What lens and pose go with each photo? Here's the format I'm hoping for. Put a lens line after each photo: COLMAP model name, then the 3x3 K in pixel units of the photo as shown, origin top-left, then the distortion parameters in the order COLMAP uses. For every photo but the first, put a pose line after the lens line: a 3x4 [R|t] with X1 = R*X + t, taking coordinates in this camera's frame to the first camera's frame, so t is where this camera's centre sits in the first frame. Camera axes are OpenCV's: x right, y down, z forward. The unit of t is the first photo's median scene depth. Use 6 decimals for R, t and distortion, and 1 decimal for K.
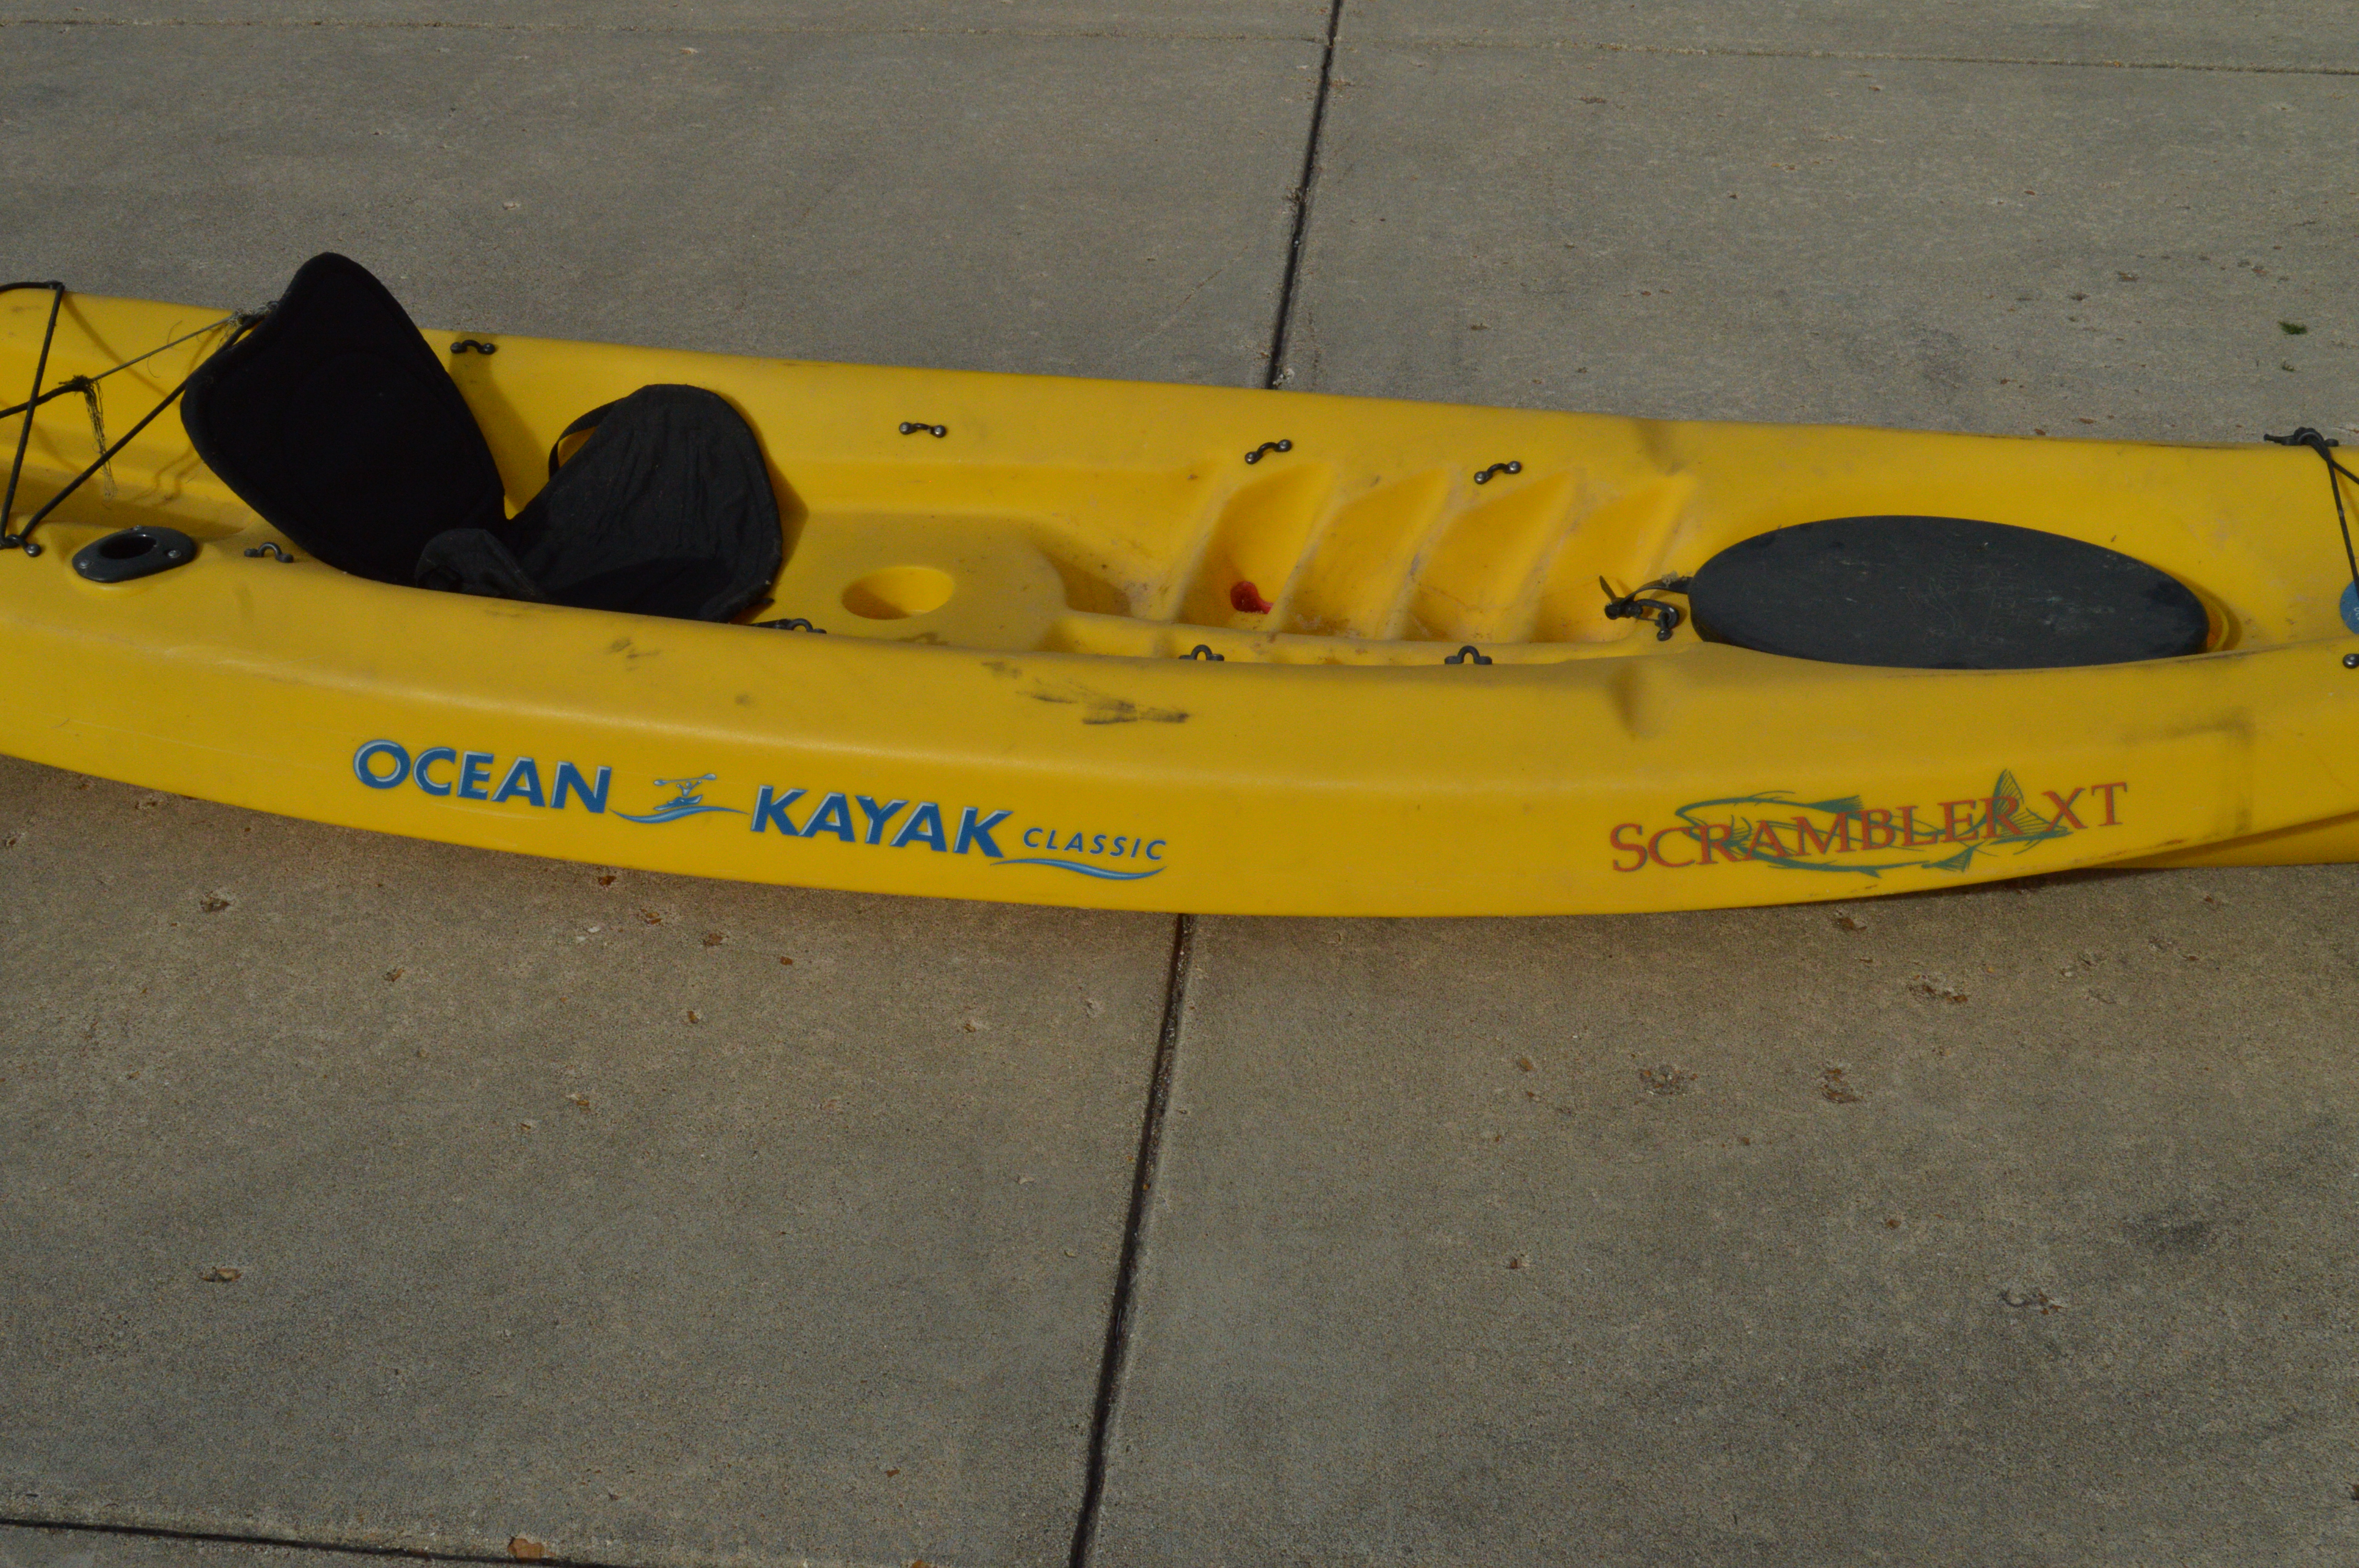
lens RADIAL K [[2968.2, 0, 1192.2], [0, 2968.2, 783.4], [0, 0, 1]] dist [-0.073283, 0.057469]
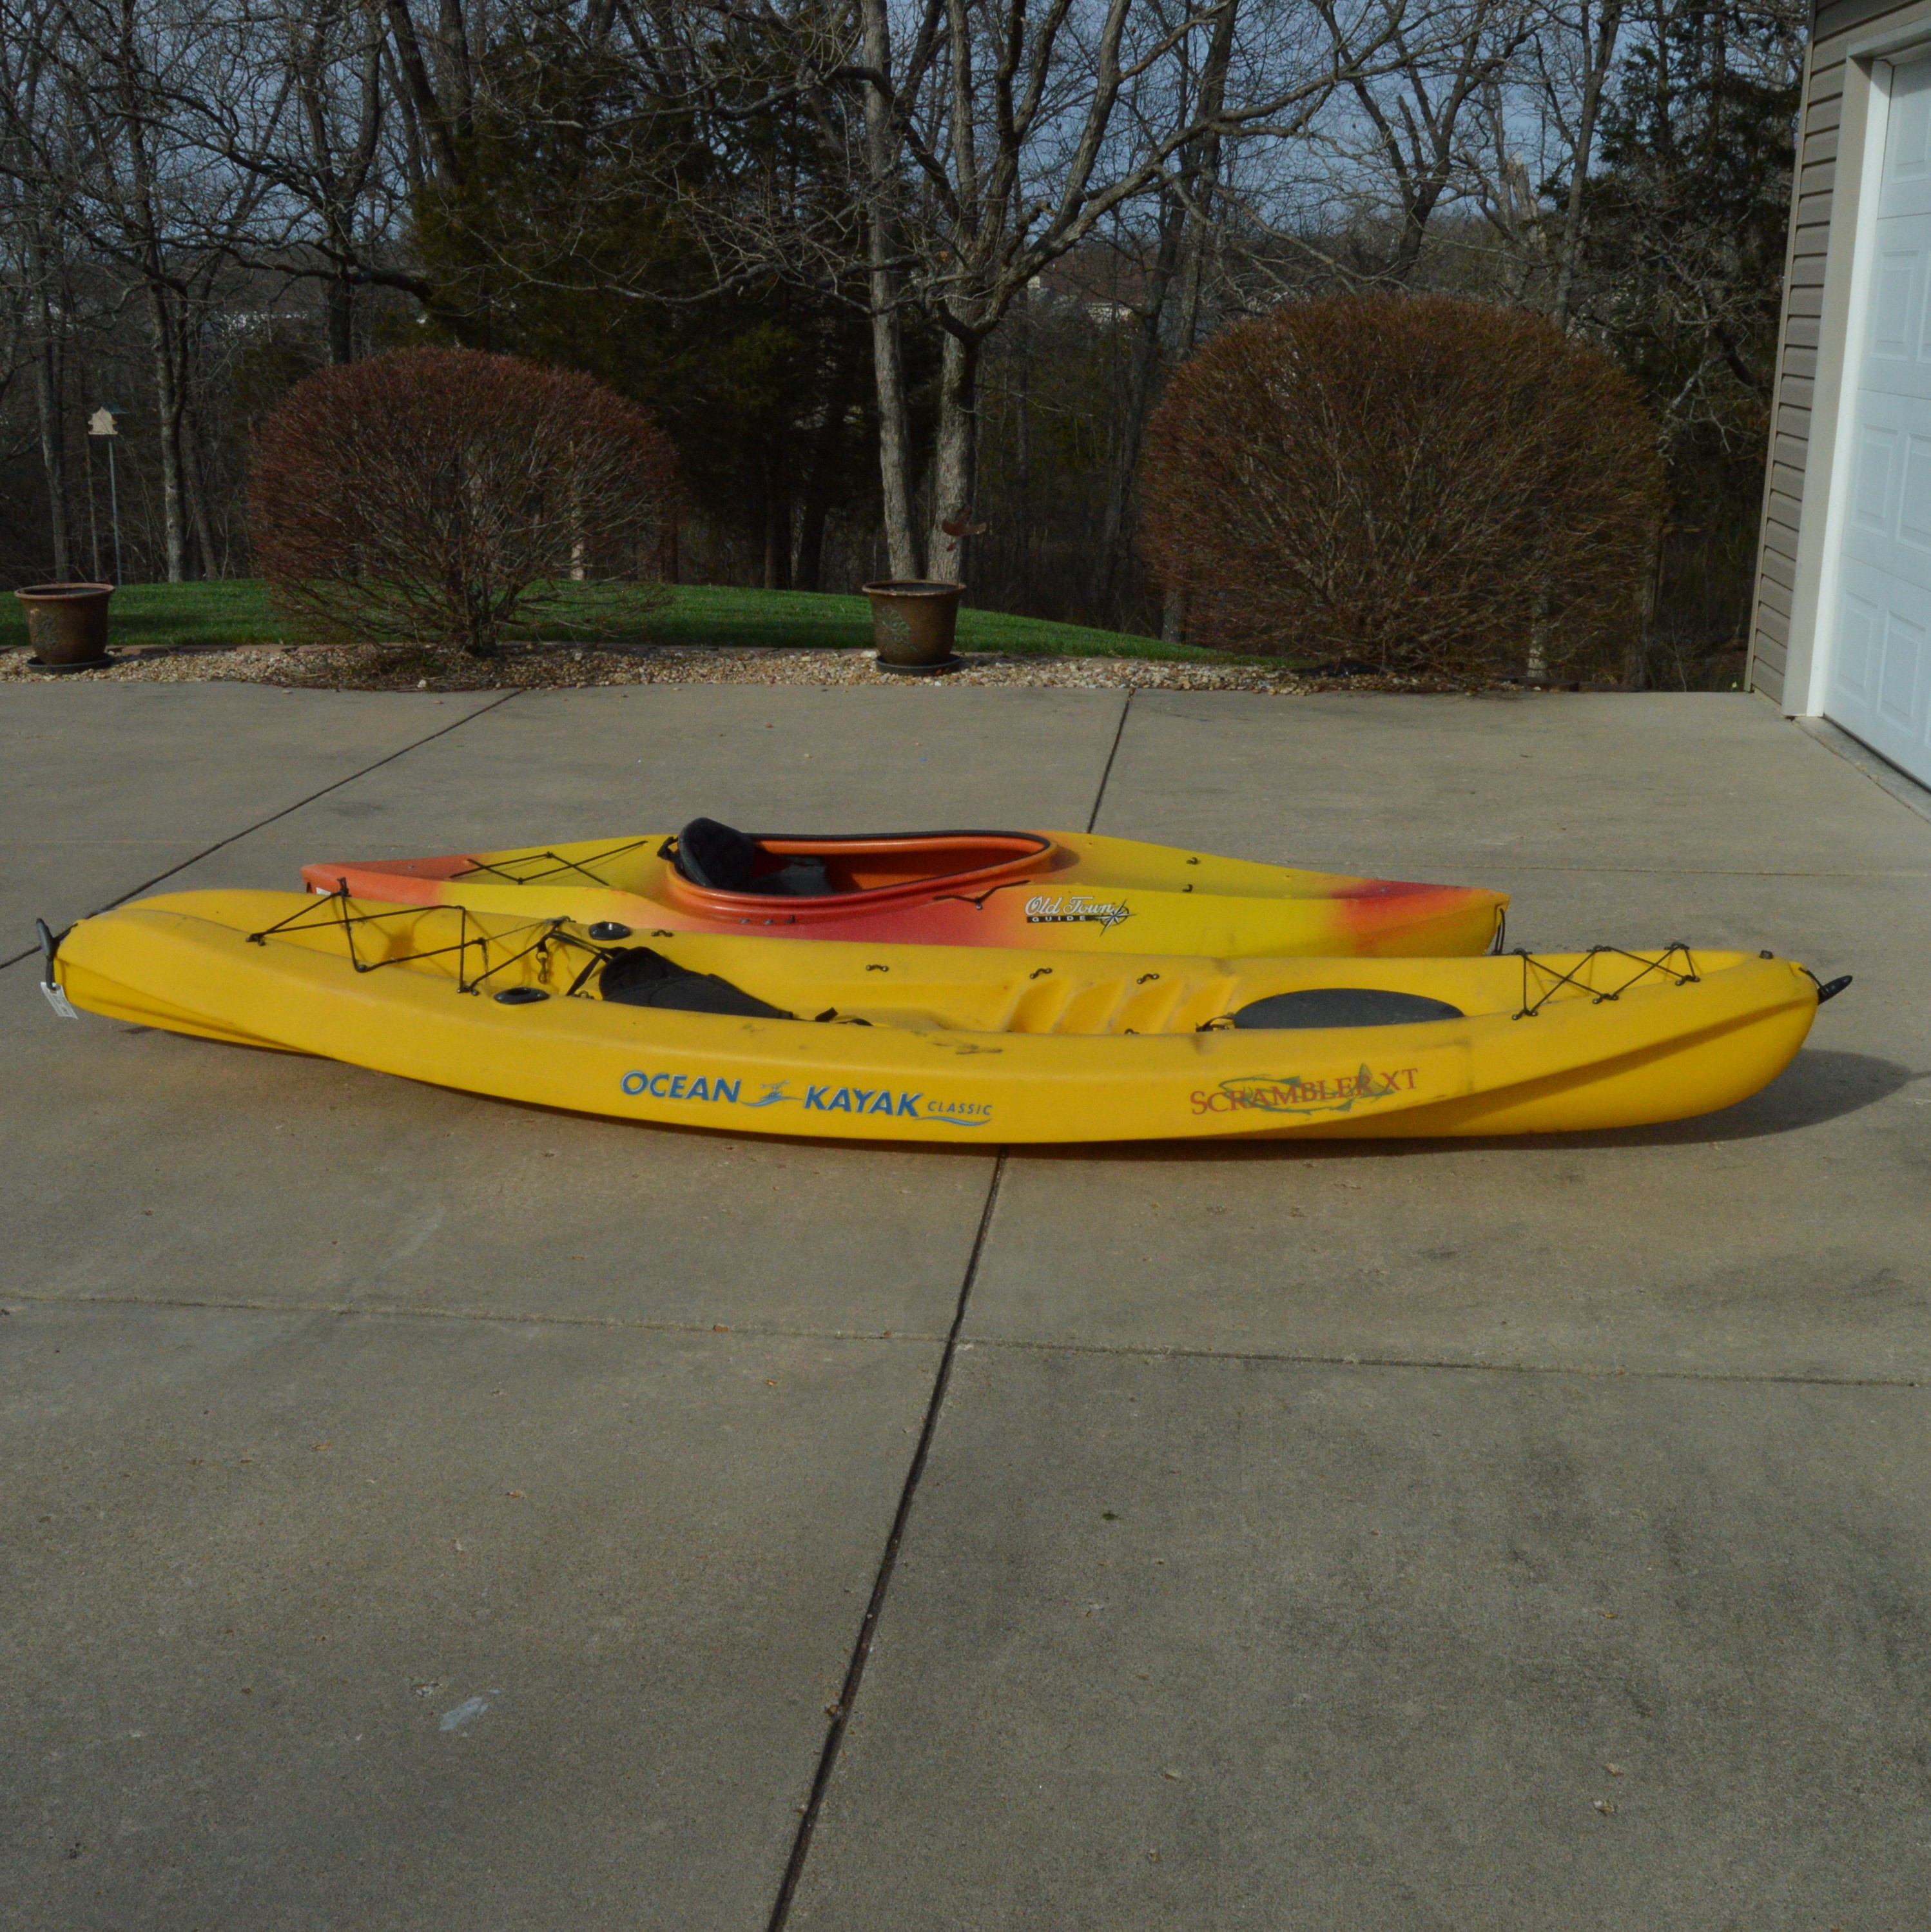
lens RADIAL K [[2240.4, 0, 965.5], [0, 2240.4, 966.0], [0, 0, 1]] dist [-0.081025, -0.017226]
pose [[0.999804, 0.004670, -0.019248, 0.002914], [-0.009621, 0.963957, -0.265885, 0.353799], [0.017312, 0.266018, 0.963813, -0.626195]]
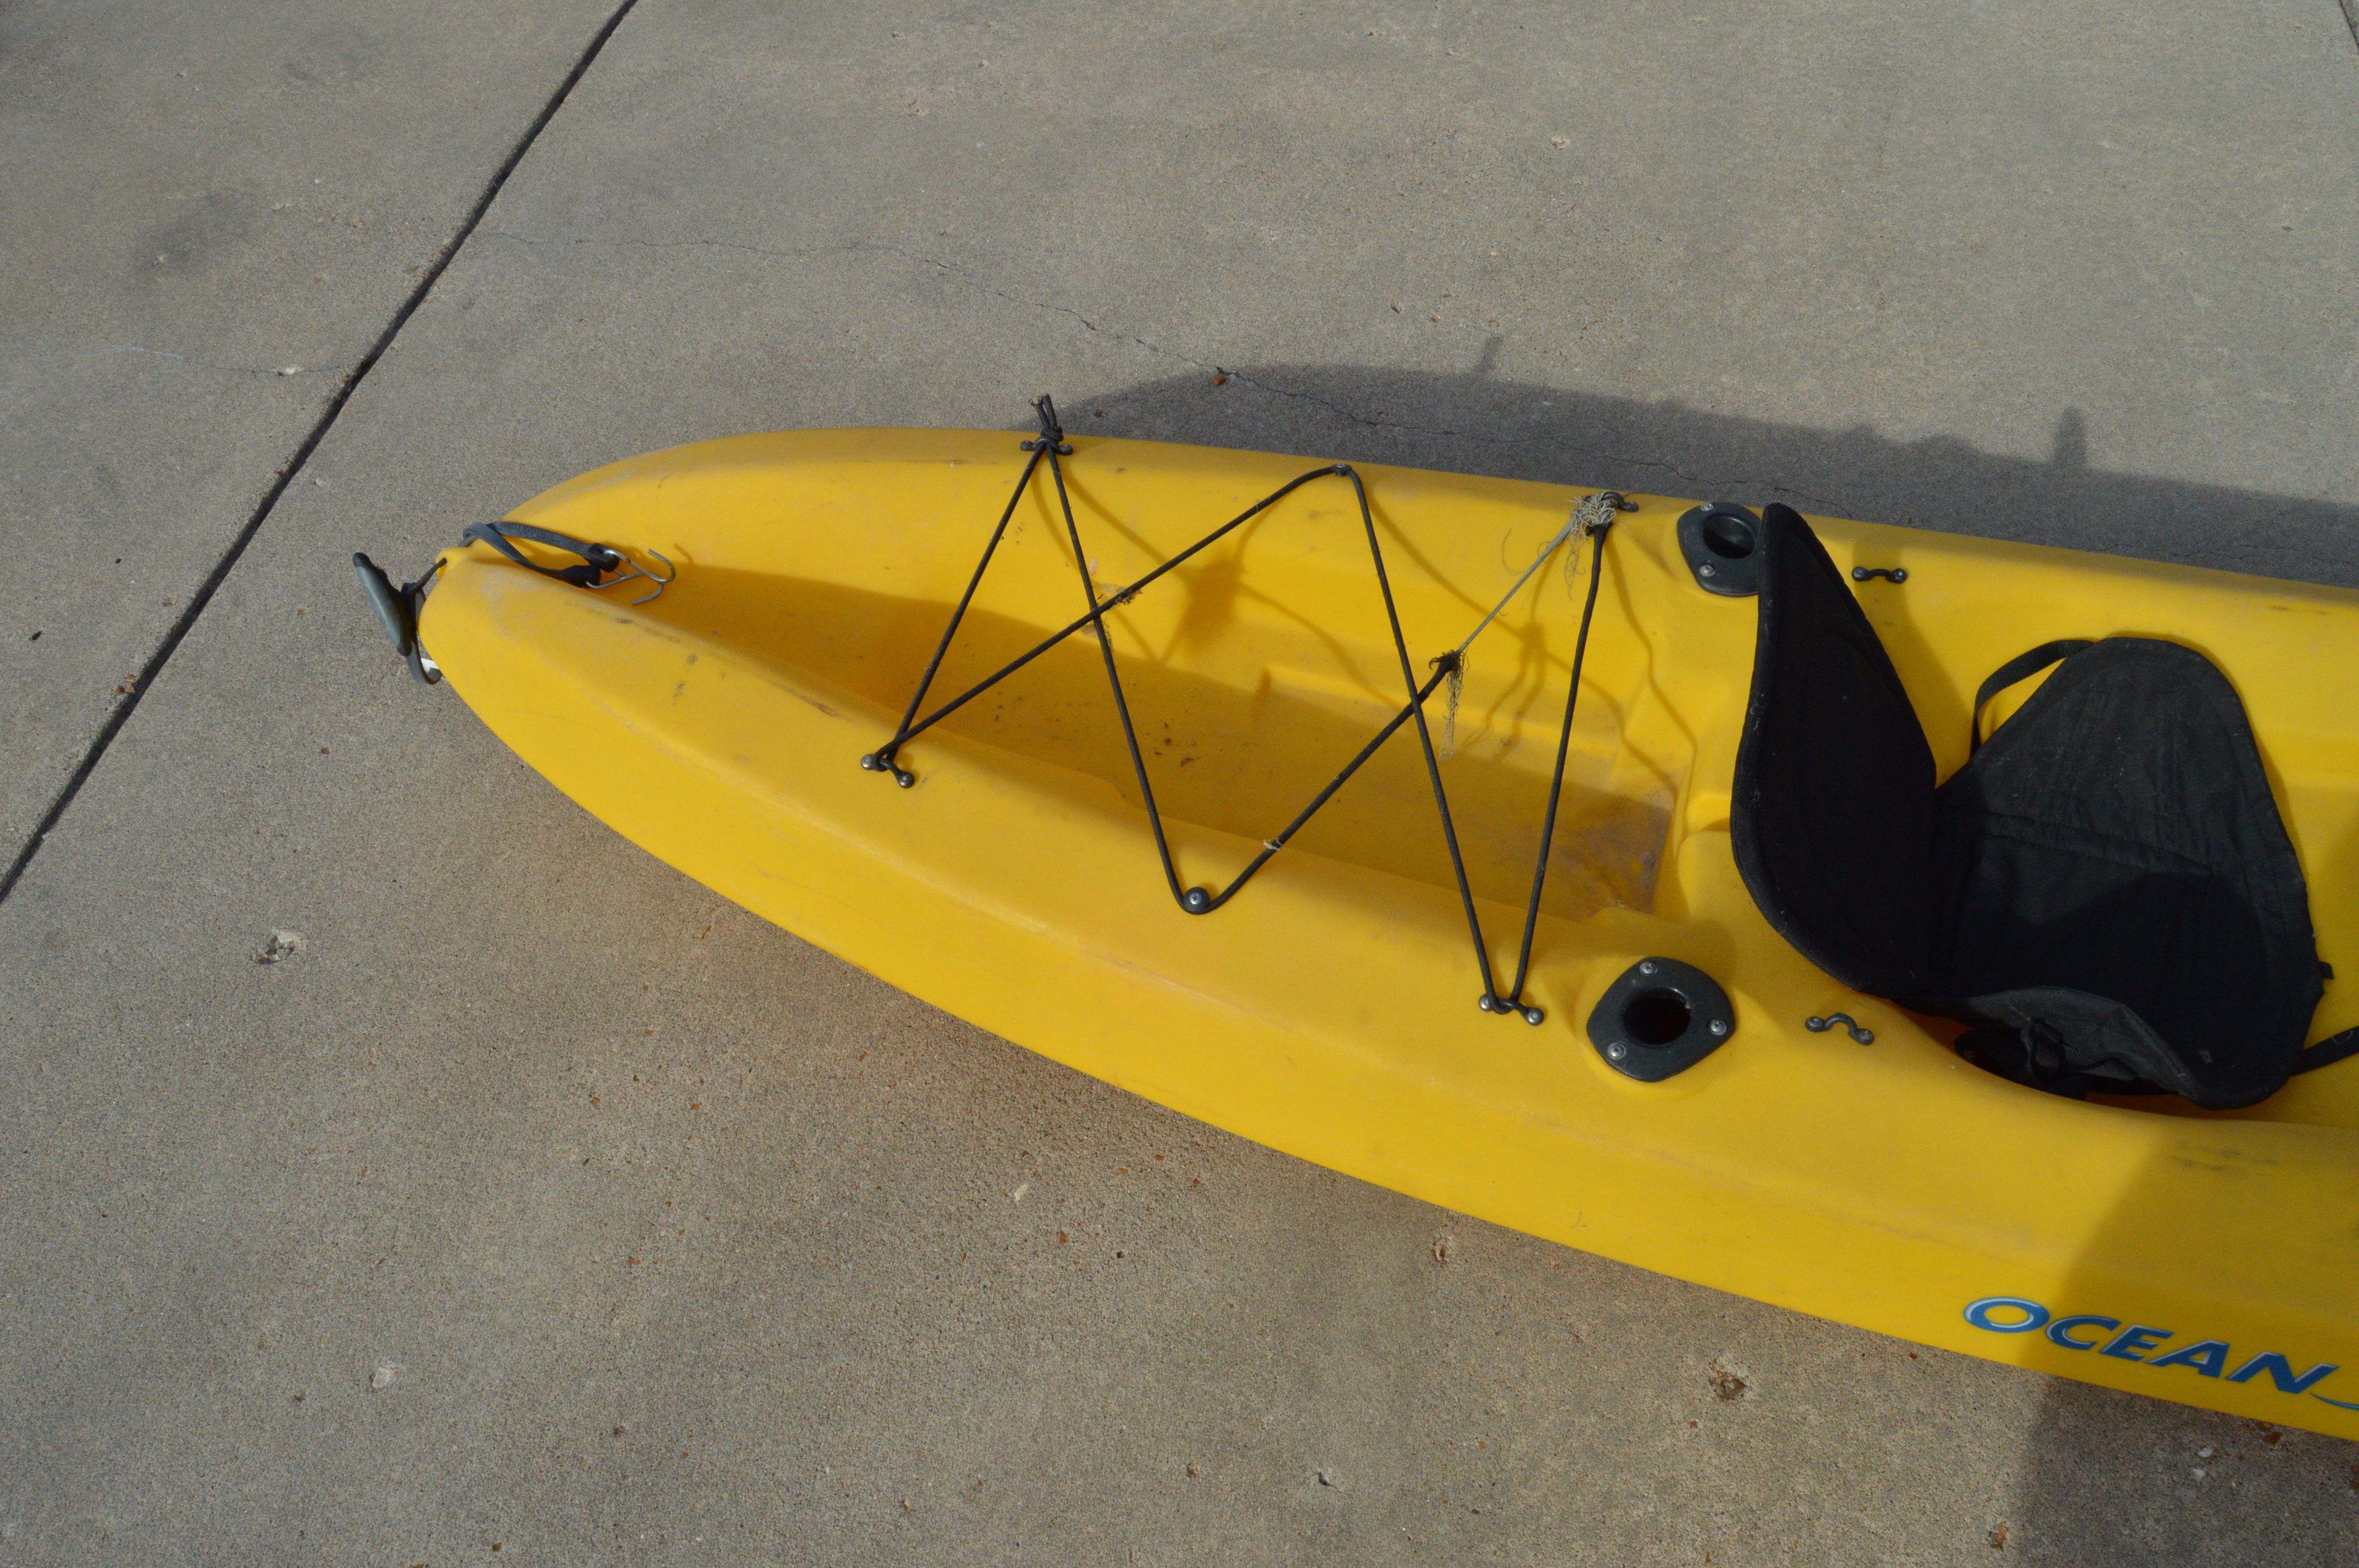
lens RADIAL K [[1877.3, 0, 1189.1], [0, 1877.3, 780.2], [0, 0, 1]] dist [-0.102374, 0.044458]
pose [[0.992019, 0.013079, -0.125411, -0.441736], [0.028047, 0.946799, 0.320600, -0.316248], [0.122932, -0.321558, 0.938876, 0.557785]]
